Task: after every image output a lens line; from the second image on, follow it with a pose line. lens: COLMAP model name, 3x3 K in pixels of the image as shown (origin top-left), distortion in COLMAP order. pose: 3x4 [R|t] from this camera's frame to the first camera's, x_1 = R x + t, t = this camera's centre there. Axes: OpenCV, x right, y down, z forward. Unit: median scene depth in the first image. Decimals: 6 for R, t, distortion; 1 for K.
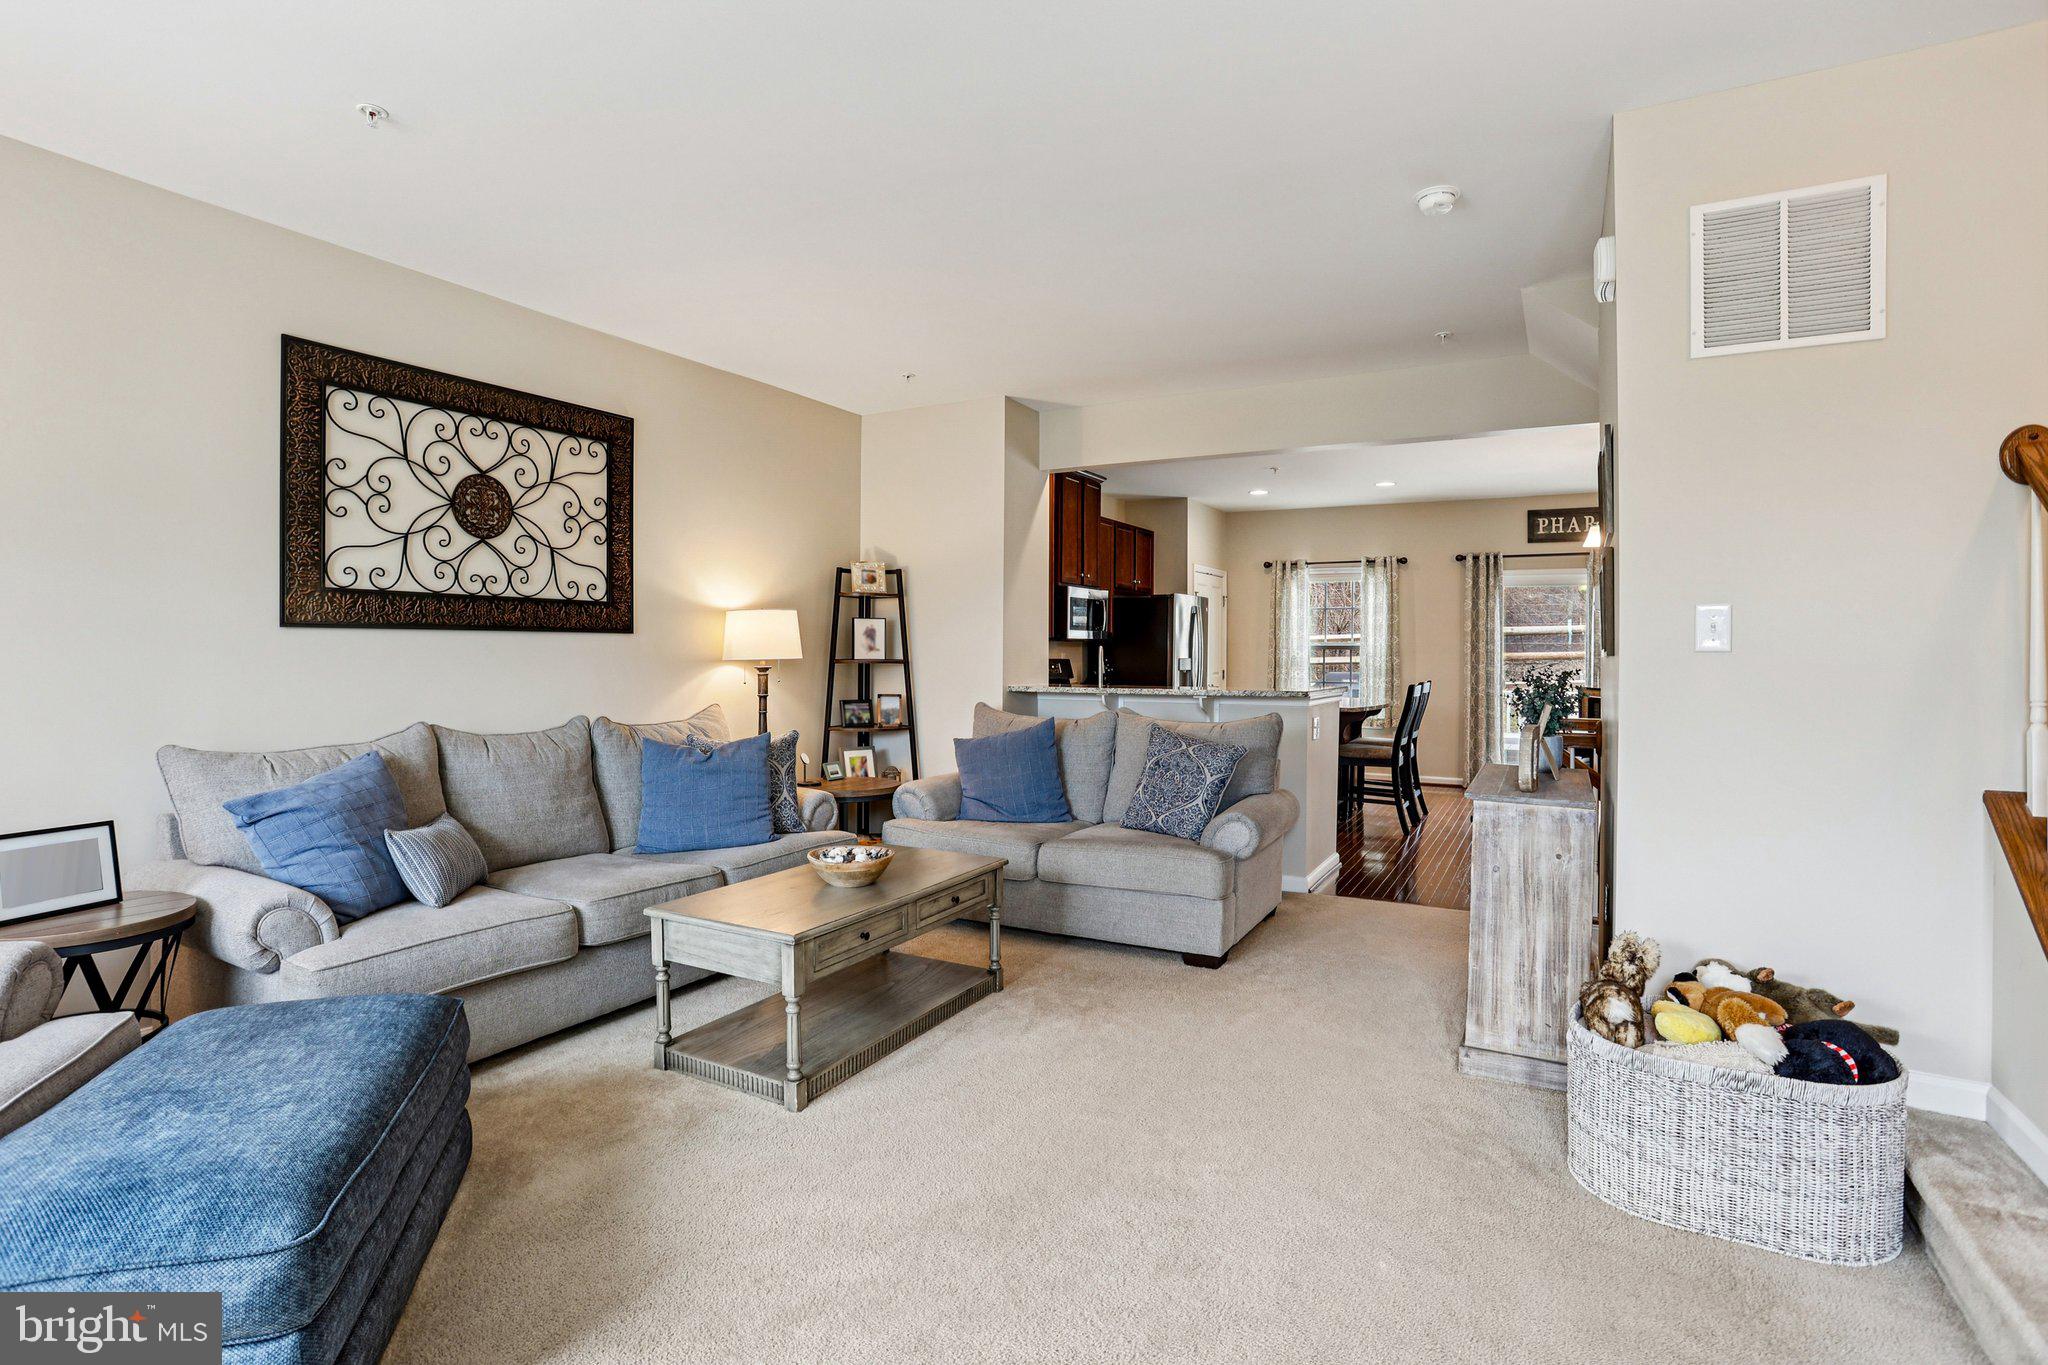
lens RADIAL K [[1053.1, 0, 996.3], [0, 1053.1, 645.9], [0, 0, 1]] dist [-0.046550, 0.000142]
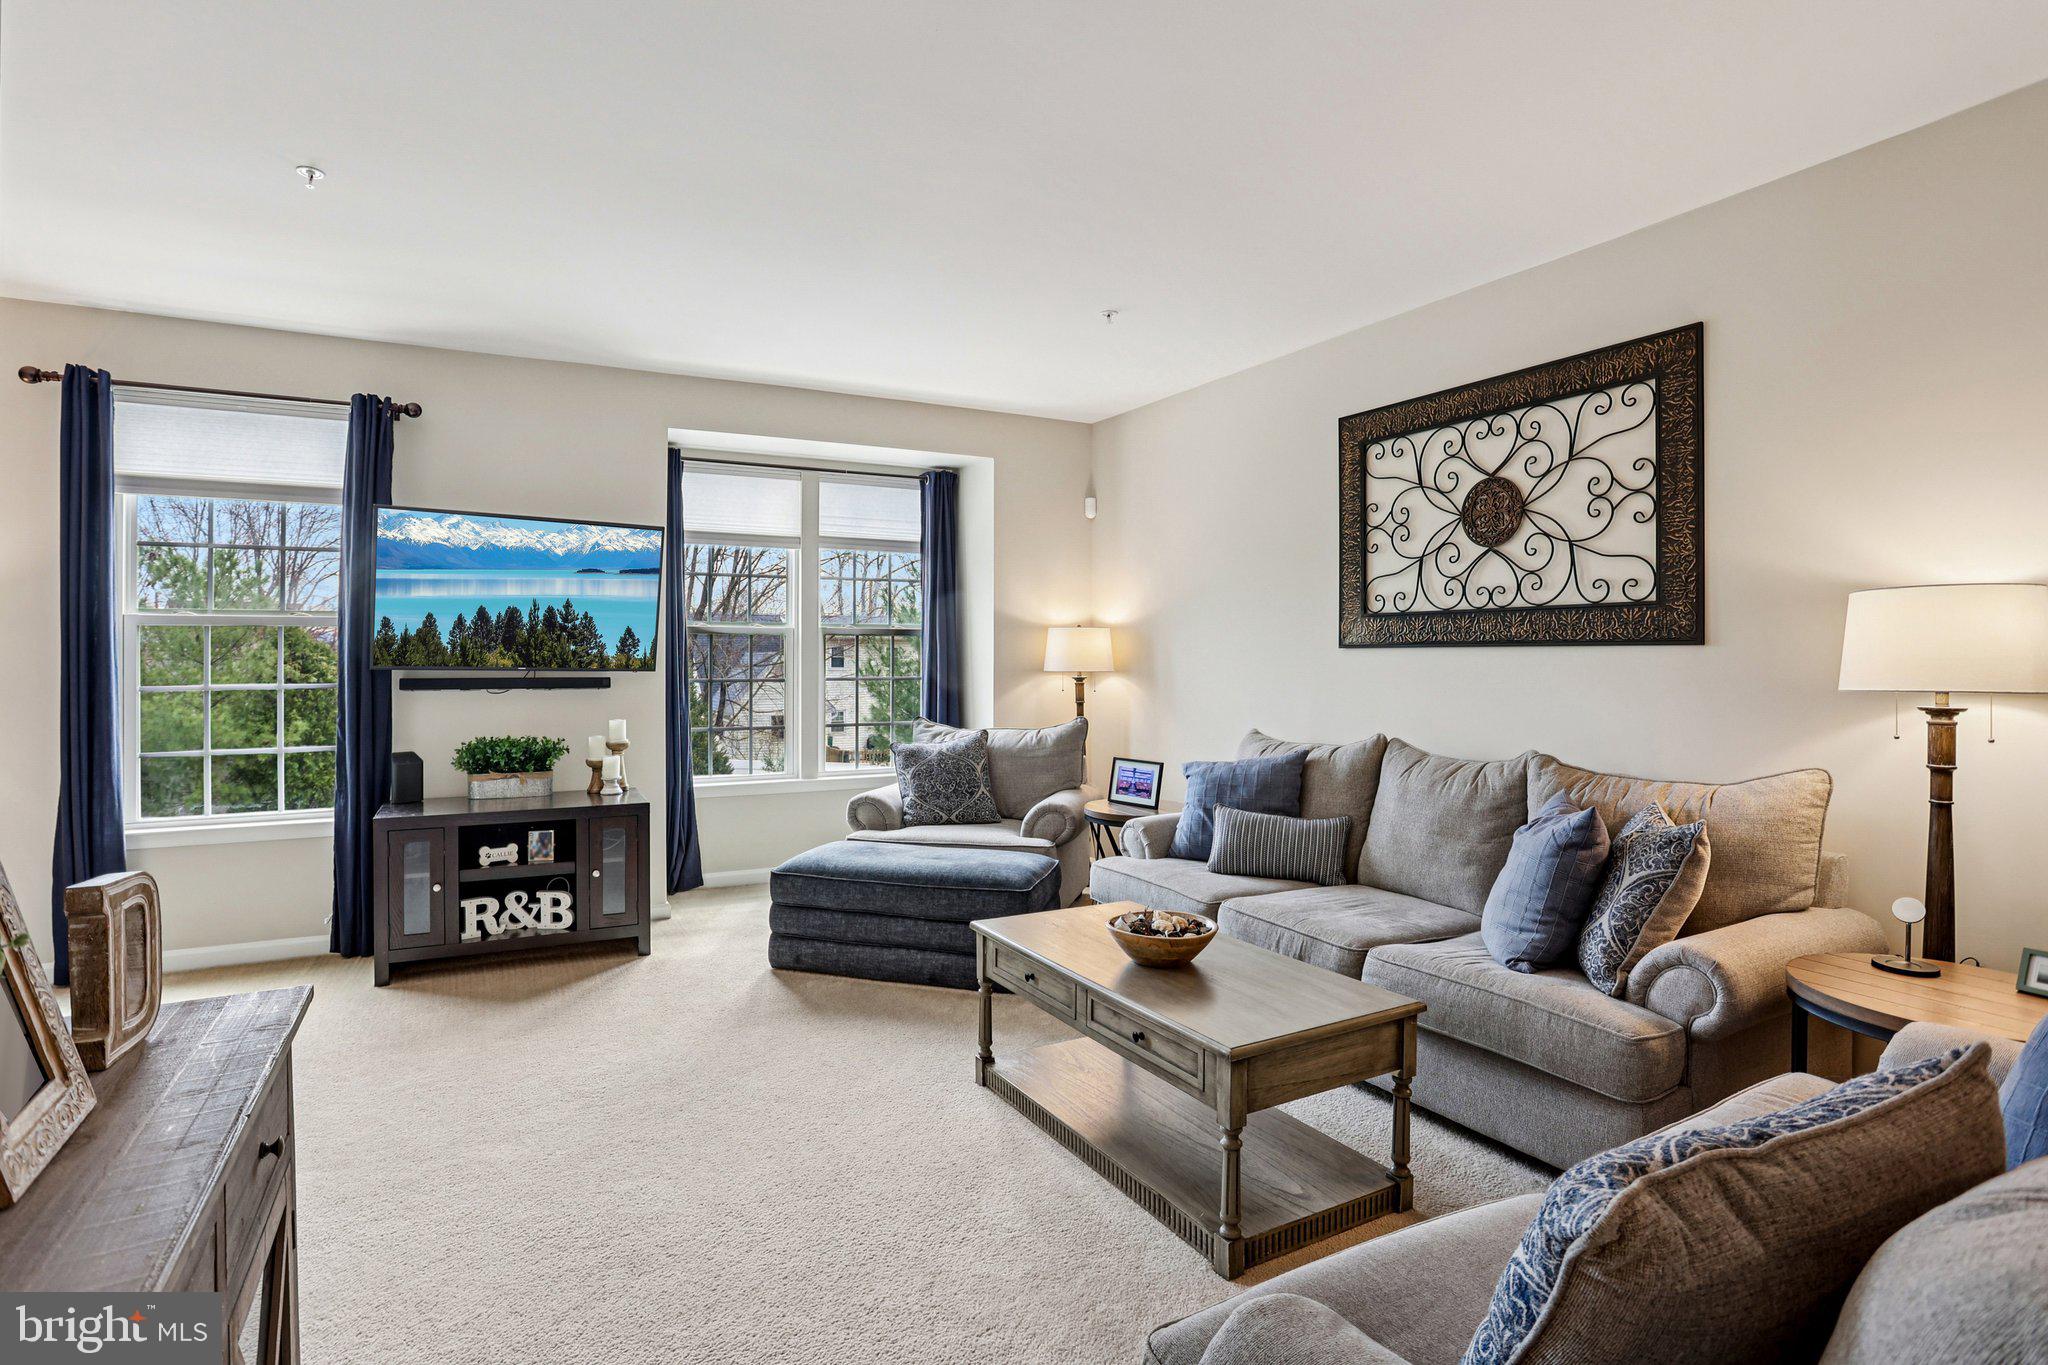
lens RADIAL K [[1053.1, 0, 996.3], [0, 1053.1, 645.9], [0, 0, 1]] dist [-0.046550, 0.000142]
pose [[-0.562672, -0.024032, -0.826331, 0.501943], [-0.012584, 0.999711, -0.020505, 0.008780], [0.826585, -0.001139, -0.562811, 1.133901]]
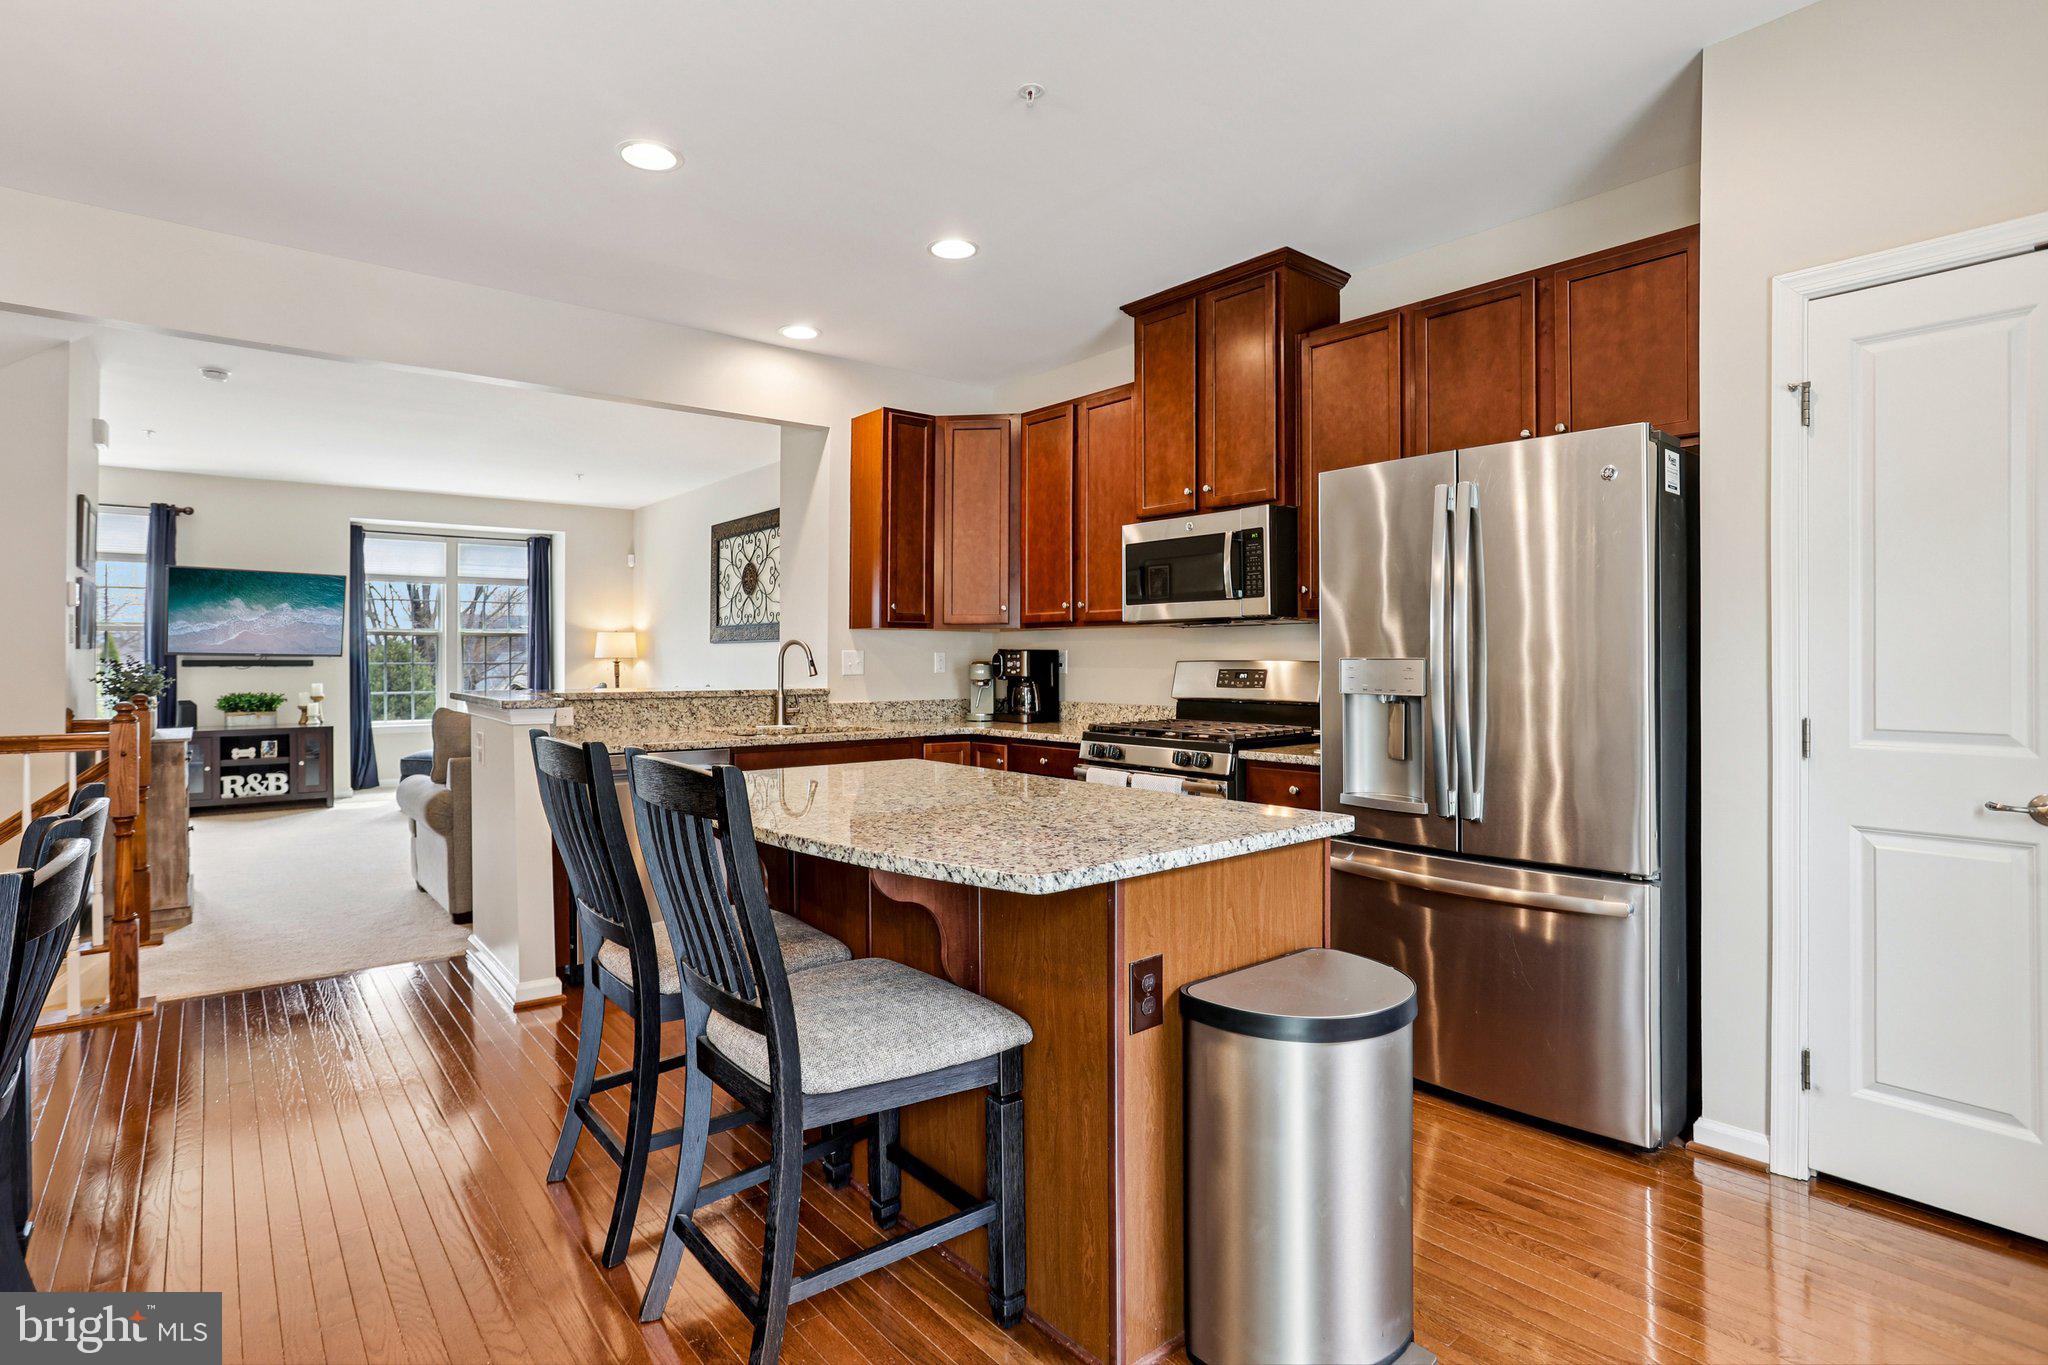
lens RADIAL K [[1060.0, 0, 961.4], [0, 1060.0, 668.4], [0, 0, 1]] dist [-0.000250, 0.000009]
pose [[-0.430527, -0.010372, -0.902518, 1.120902], [-0.010051, 0.999927, -0.006697, 0.044157], [0.902522, 0.006188, -0.430600, 2.185072]]
